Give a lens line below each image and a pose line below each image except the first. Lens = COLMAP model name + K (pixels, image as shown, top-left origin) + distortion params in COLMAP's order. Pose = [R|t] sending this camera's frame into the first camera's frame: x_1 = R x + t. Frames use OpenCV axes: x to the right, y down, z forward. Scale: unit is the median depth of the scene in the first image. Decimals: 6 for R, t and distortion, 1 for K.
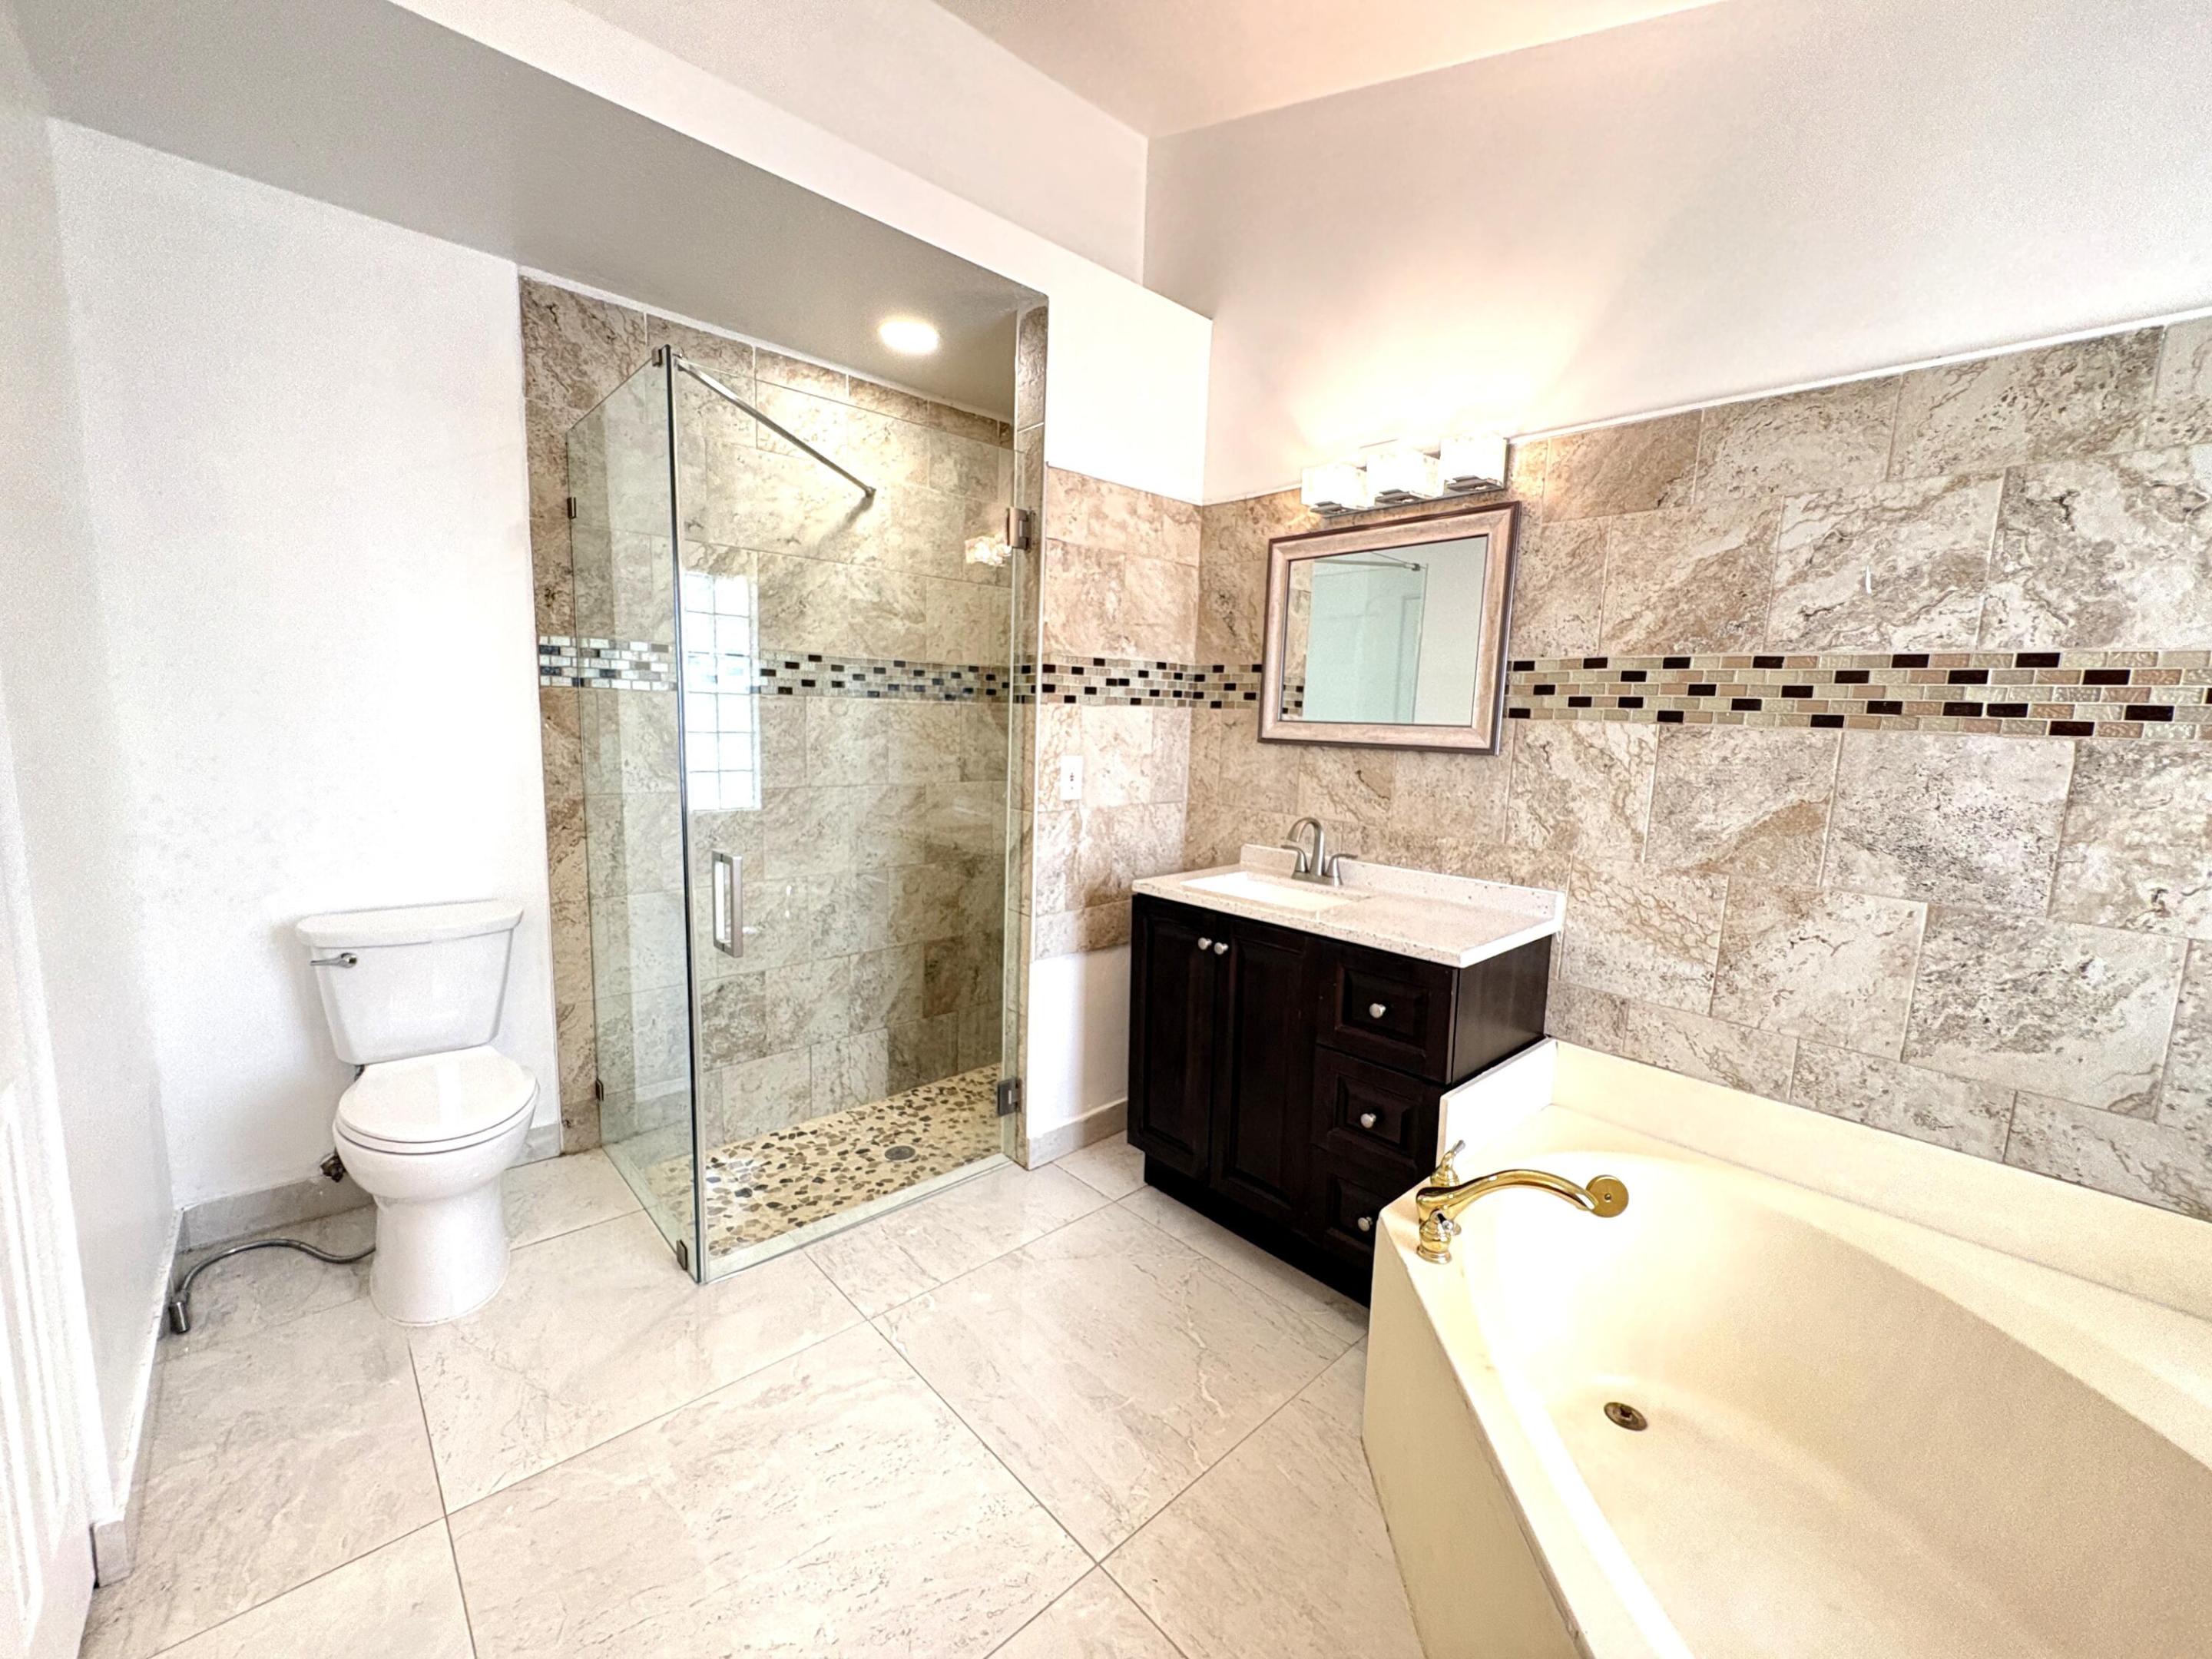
lens RADIAL K [[887.3, 0, 1107.9], [0, 887.3, 832.0], [0, 0, 1]] dist [0.001627, -0.000331]
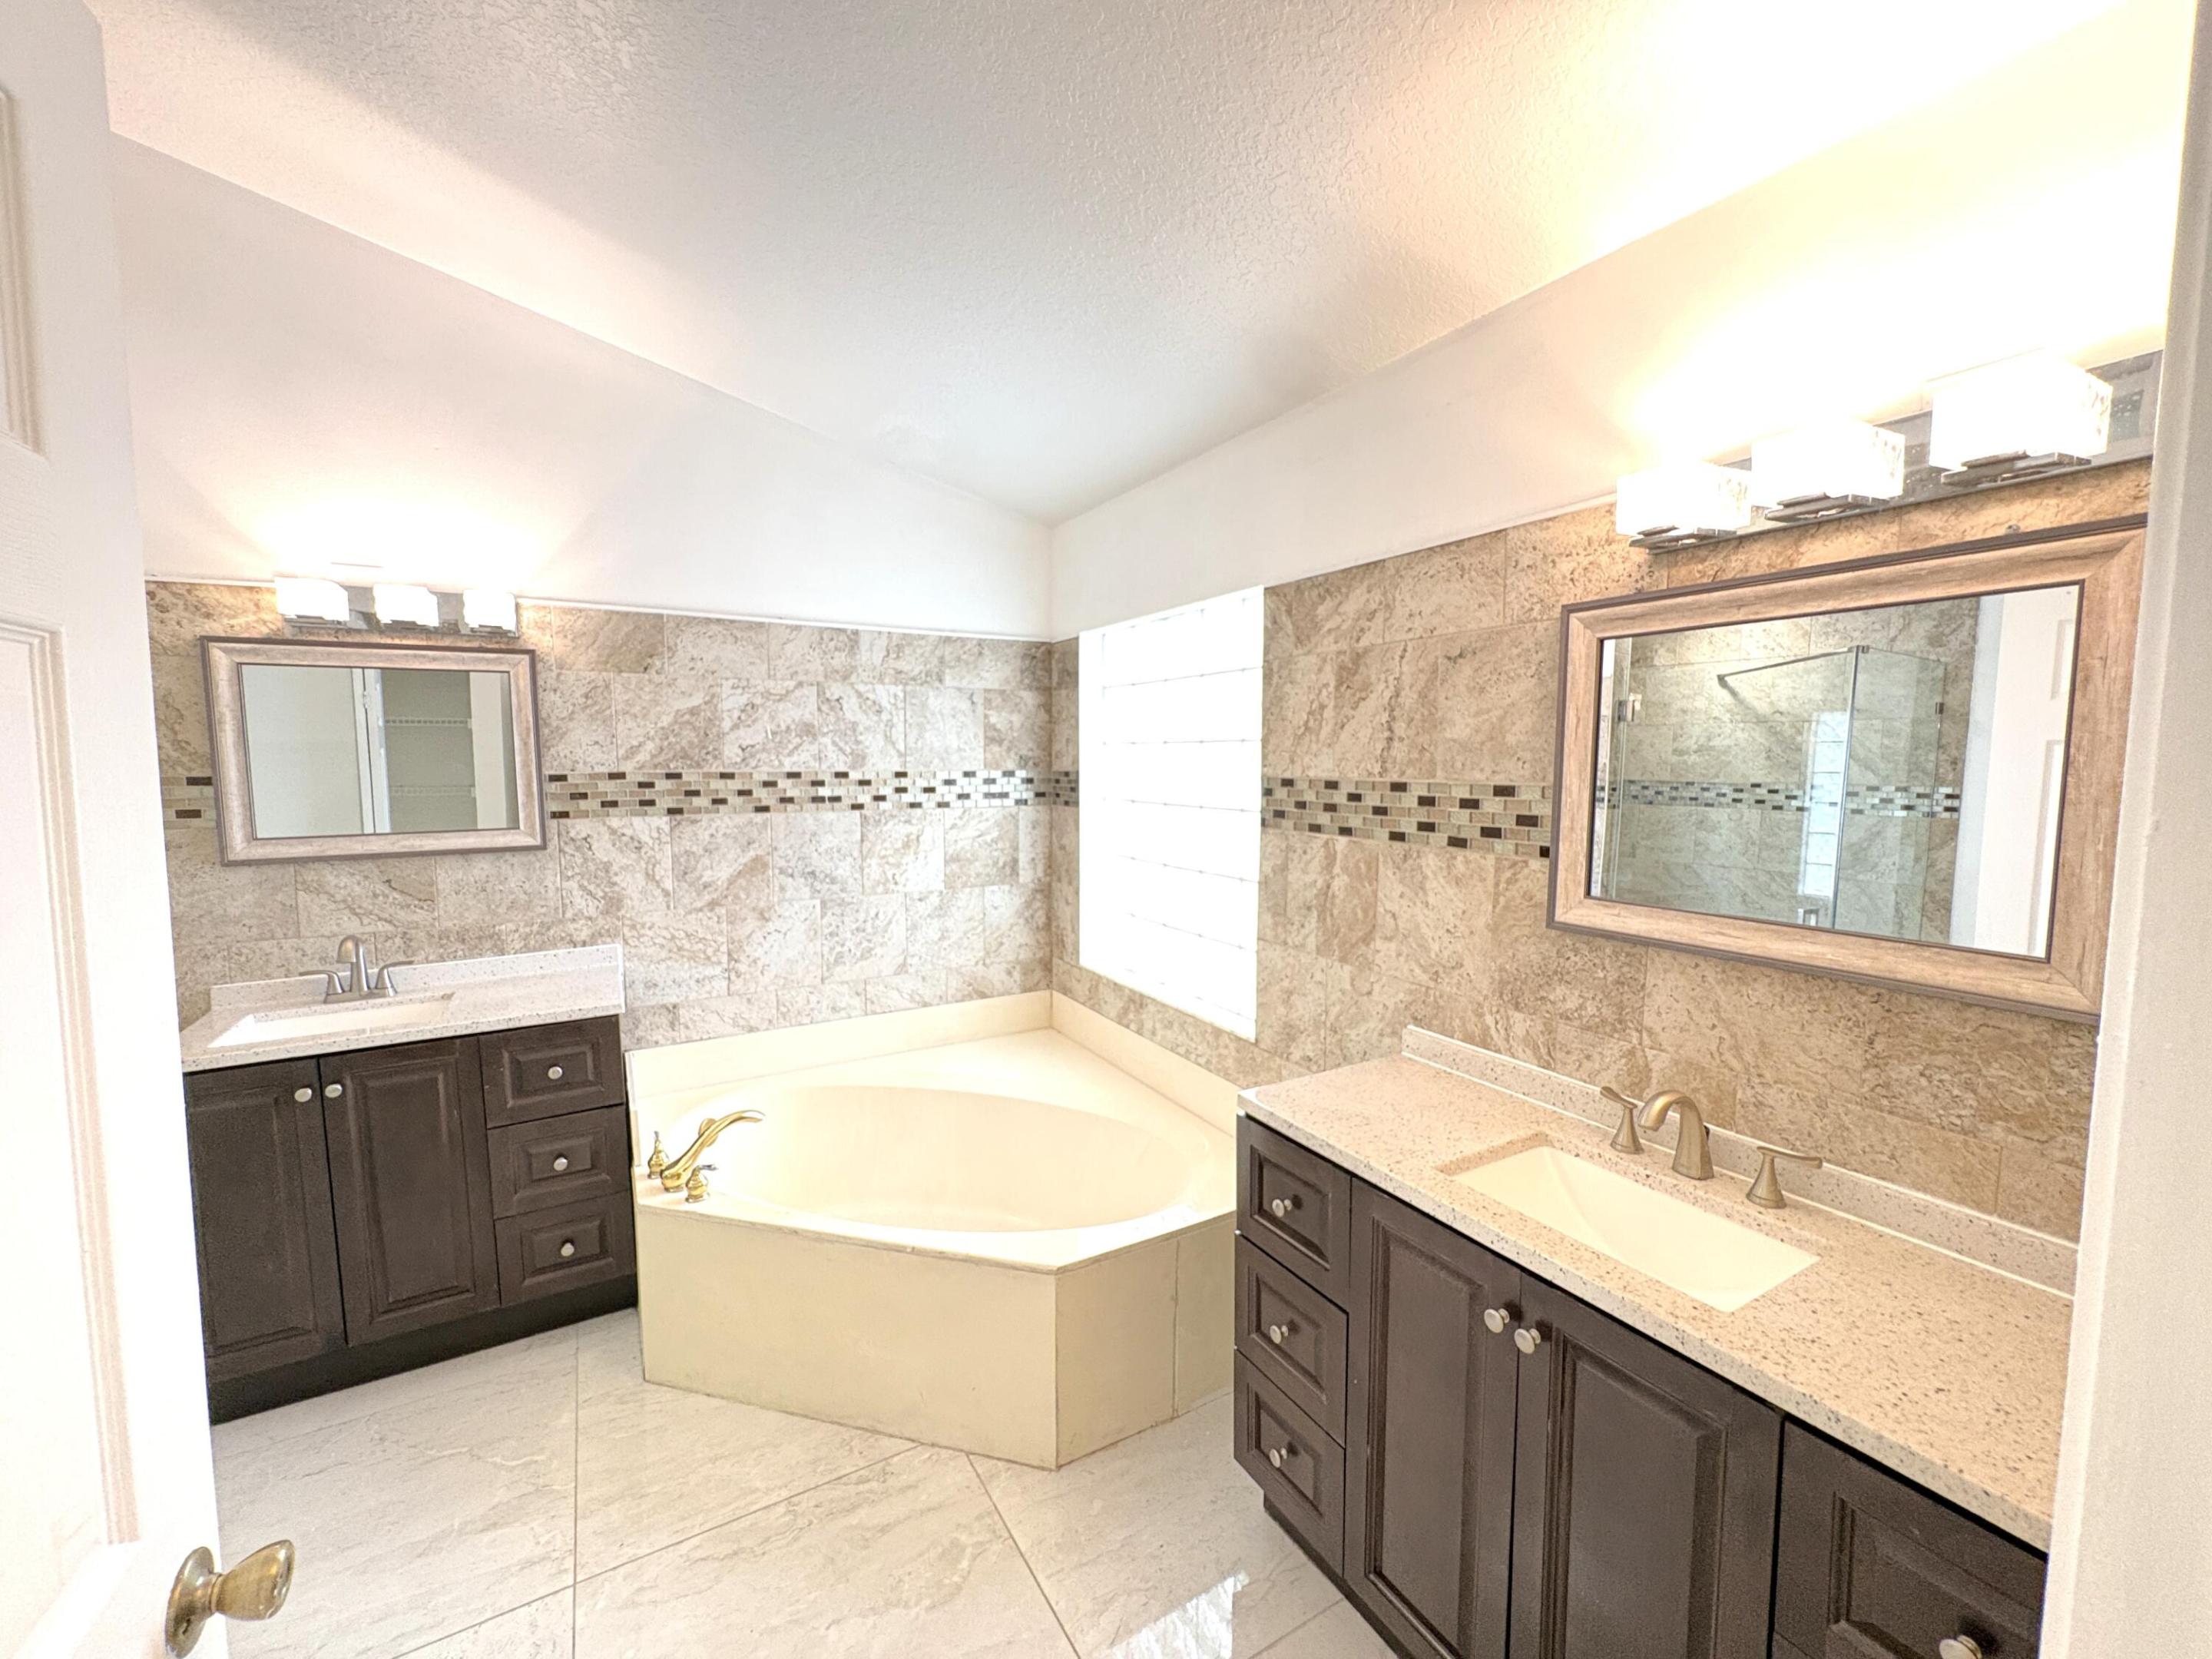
lens RADIAL K [[887.3, 0, 1112.8], [0, 887.3, 830.5], [0, 0, 1]] dist [0.001627, -0.000331]
pose [[0.212734, -0.120554, 0.969645, -0.678313], [0.137880, 0.986134, 0.092354, -0.135093], [-0.967333, 0.114048, 0.226406, -0.057270]]
